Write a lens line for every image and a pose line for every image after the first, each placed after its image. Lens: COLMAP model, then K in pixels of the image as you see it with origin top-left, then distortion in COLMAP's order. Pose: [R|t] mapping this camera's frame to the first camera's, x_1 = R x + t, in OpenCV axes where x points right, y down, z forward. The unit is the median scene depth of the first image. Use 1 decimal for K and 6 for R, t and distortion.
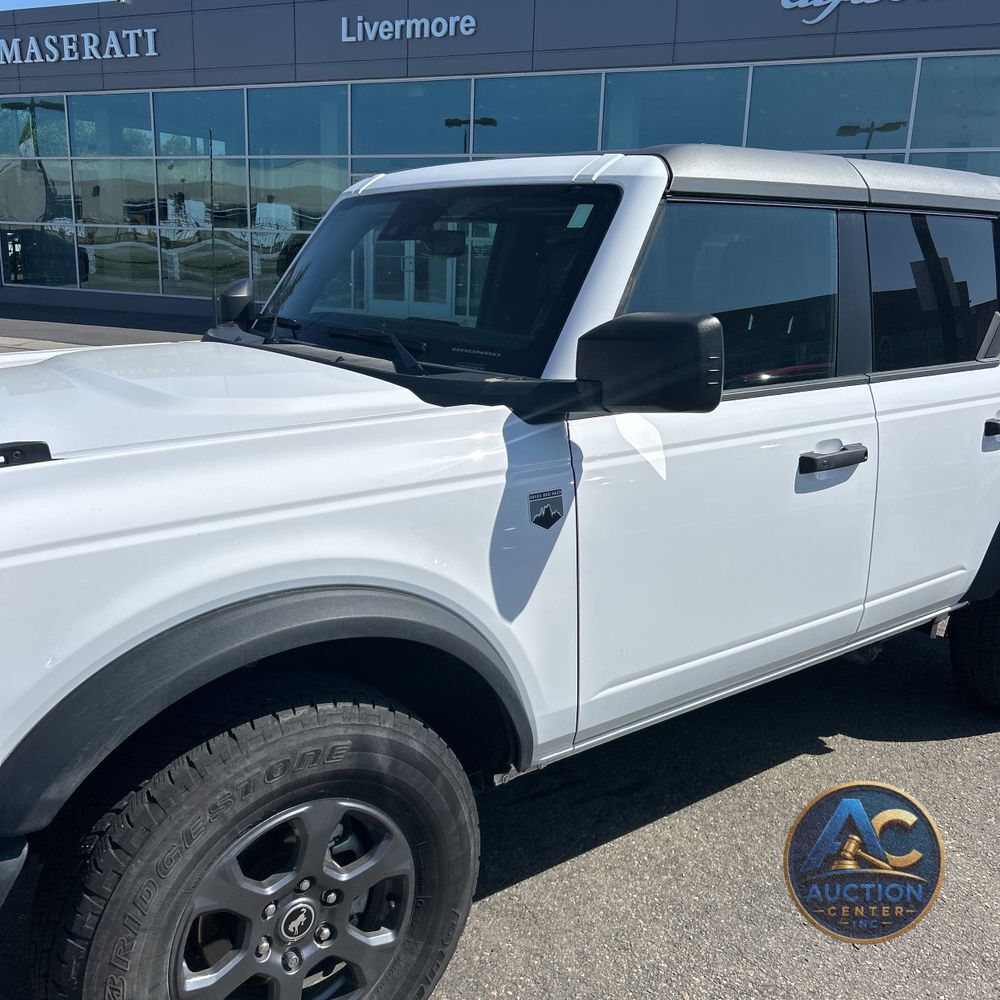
lens RADIAL K [[1009.9, 0, 500.0], [0, 1009.9, 500.0], [0, 0, 1]] dist [0.069743, -0.060280]
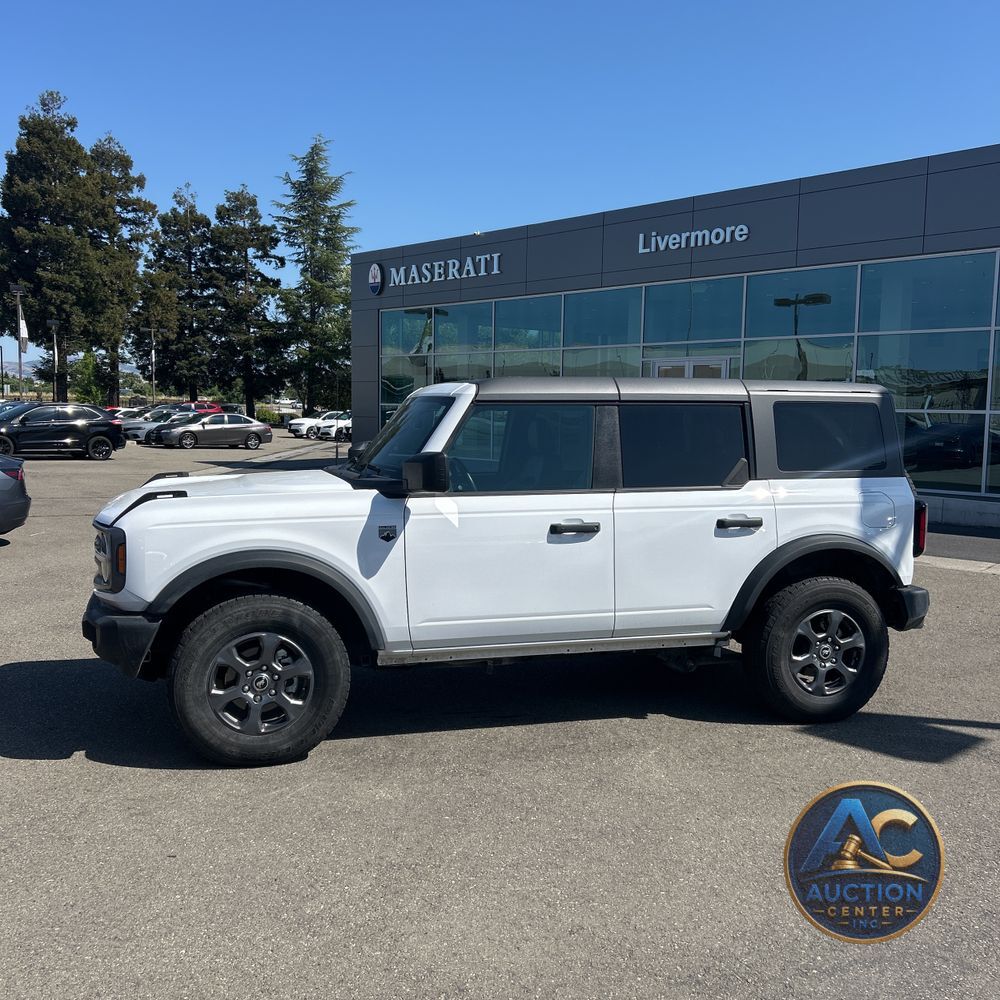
lens RADIAL K [[981.2, 0, 487.8], [0, 981.2, 503.9], [0, 0, 1]] dist [0.128826, -0.147649]
pose [[0.936061, 0.021546, -0.351177, 0.101299], [-0.076001, 0.986941, -0.142027, 0.023618], [0.343531, 0.159636, 0.925474, -0.099517]]
